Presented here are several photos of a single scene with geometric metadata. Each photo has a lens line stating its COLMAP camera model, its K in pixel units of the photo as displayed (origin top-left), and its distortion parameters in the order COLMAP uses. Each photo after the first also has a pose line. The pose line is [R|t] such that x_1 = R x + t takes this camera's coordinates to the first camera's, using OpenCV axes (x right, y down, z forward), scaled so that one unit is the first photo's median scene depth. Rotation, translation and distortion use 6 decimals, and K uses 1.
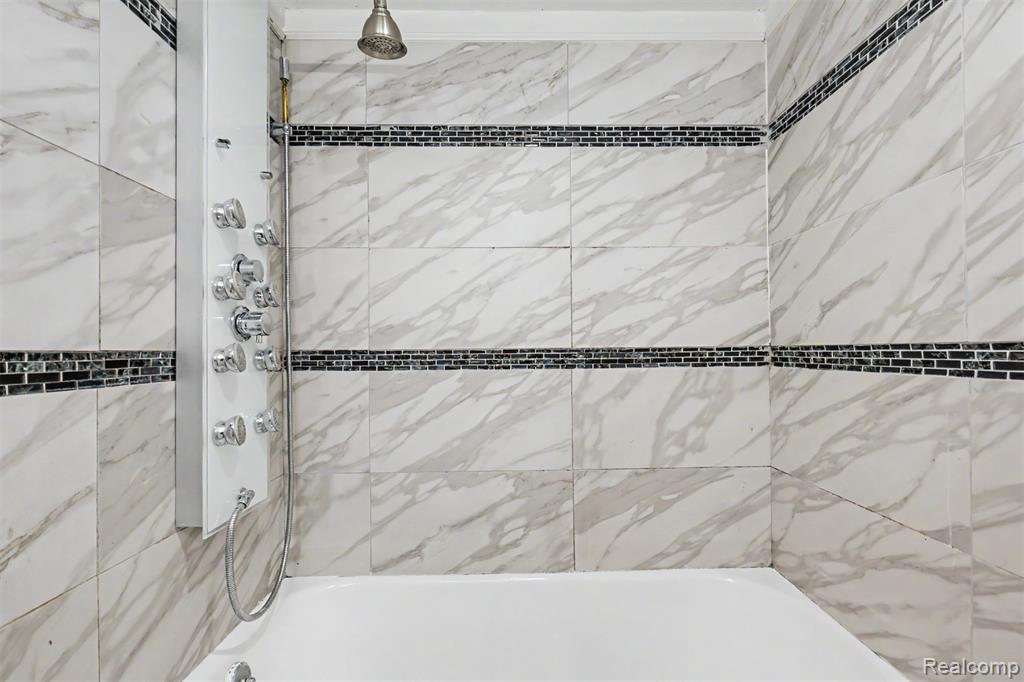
lens RADIAL K [[460.1, 0, 513.8], [0, 460.1, 351.3], [0, 0, 1]] dist [0.001878, 0.000156]
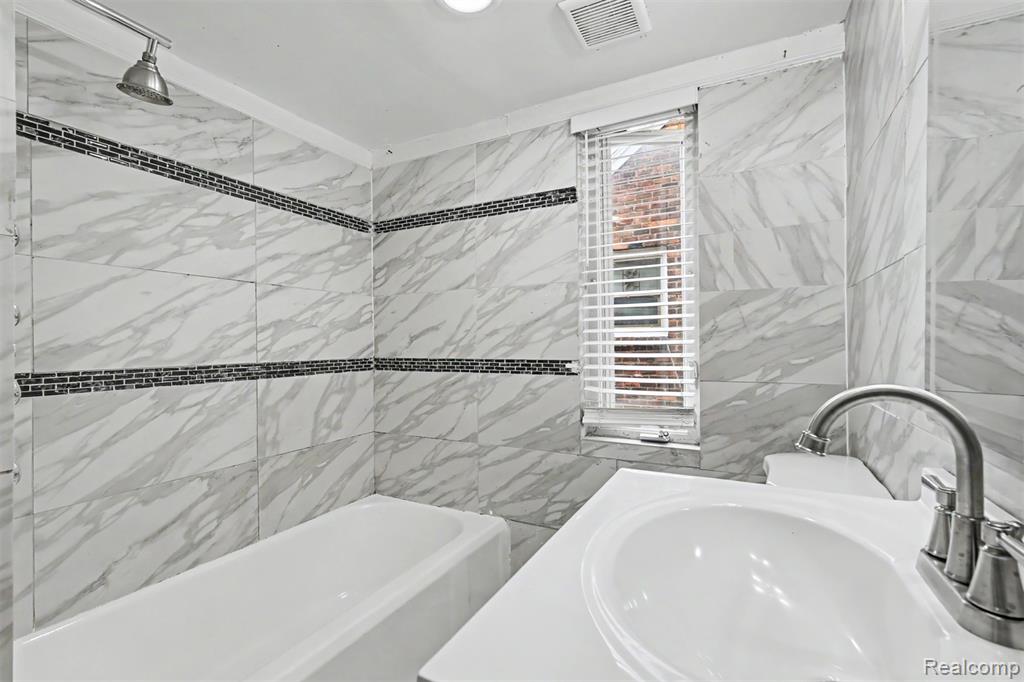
lens RADIAL K [[460.1, 0, 513.8], [0, 460.1, 351.3], [0, 0, 1]] dist [0.001878, 0.000156]
pose [[0.479687, -0.009877, 0.877384, -0.639499], [0.006204, 0.999950, 0.007865, -0.044740], [-0.877418, 0.001671, 0.479724, -0.216553]]
